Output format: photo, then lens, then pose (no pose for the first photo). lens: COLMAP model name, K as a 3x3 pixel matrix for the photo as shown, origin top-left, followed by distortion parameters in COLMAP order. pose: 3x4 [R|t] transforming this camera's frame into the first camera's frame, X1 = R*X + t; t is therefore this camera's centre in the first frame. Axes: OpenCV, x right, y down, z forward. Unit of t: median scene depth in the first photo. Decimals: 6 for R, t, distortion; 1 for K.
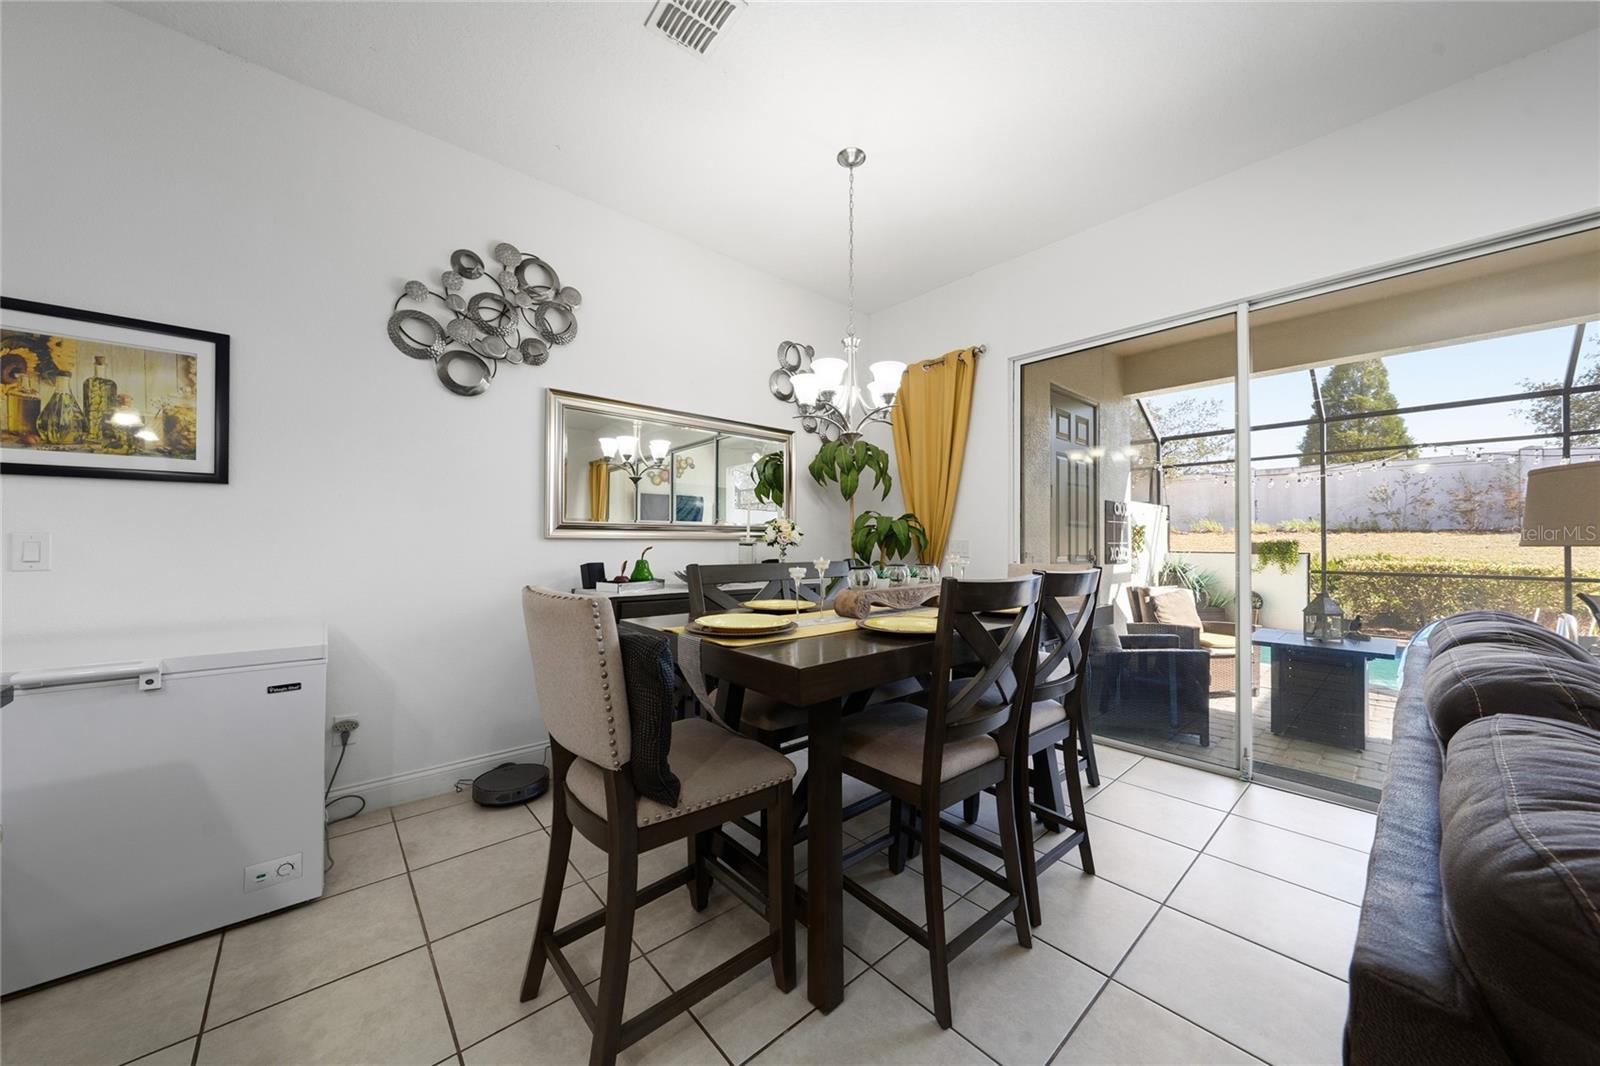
lens RADIAL K [[553.3, 0, 798.3], [0, 553.3, 537.1], [0, 0, 1]] dist [-0.001764, -0.000061]
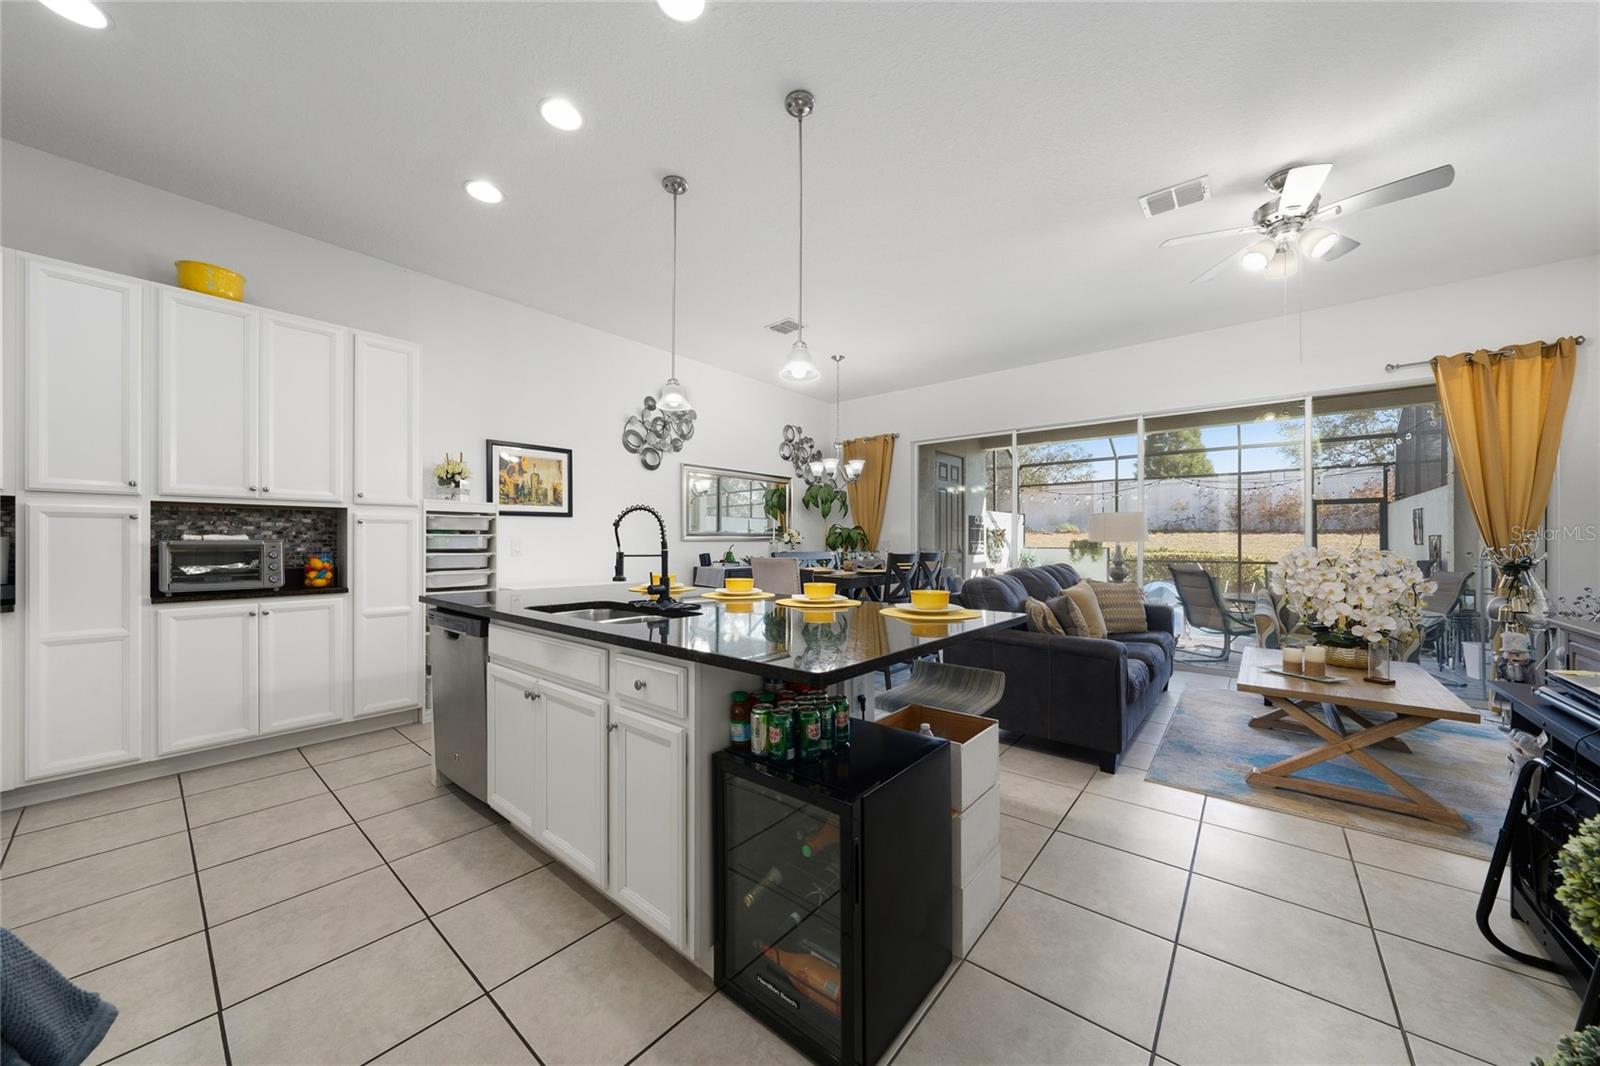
lens RADIAL K [[553.3, 0, 798.5], [0, 553.3, 539.5], [0, 0, 1]] dist [-0.001764, -0.000061]
pose [[0.988224, -0.005380, 0.152922, -0.270385], [0.004884, 0.999982, 0.003620, -0.005632], [-0.152938, -0.002830, 0.988232, -0.754950]]
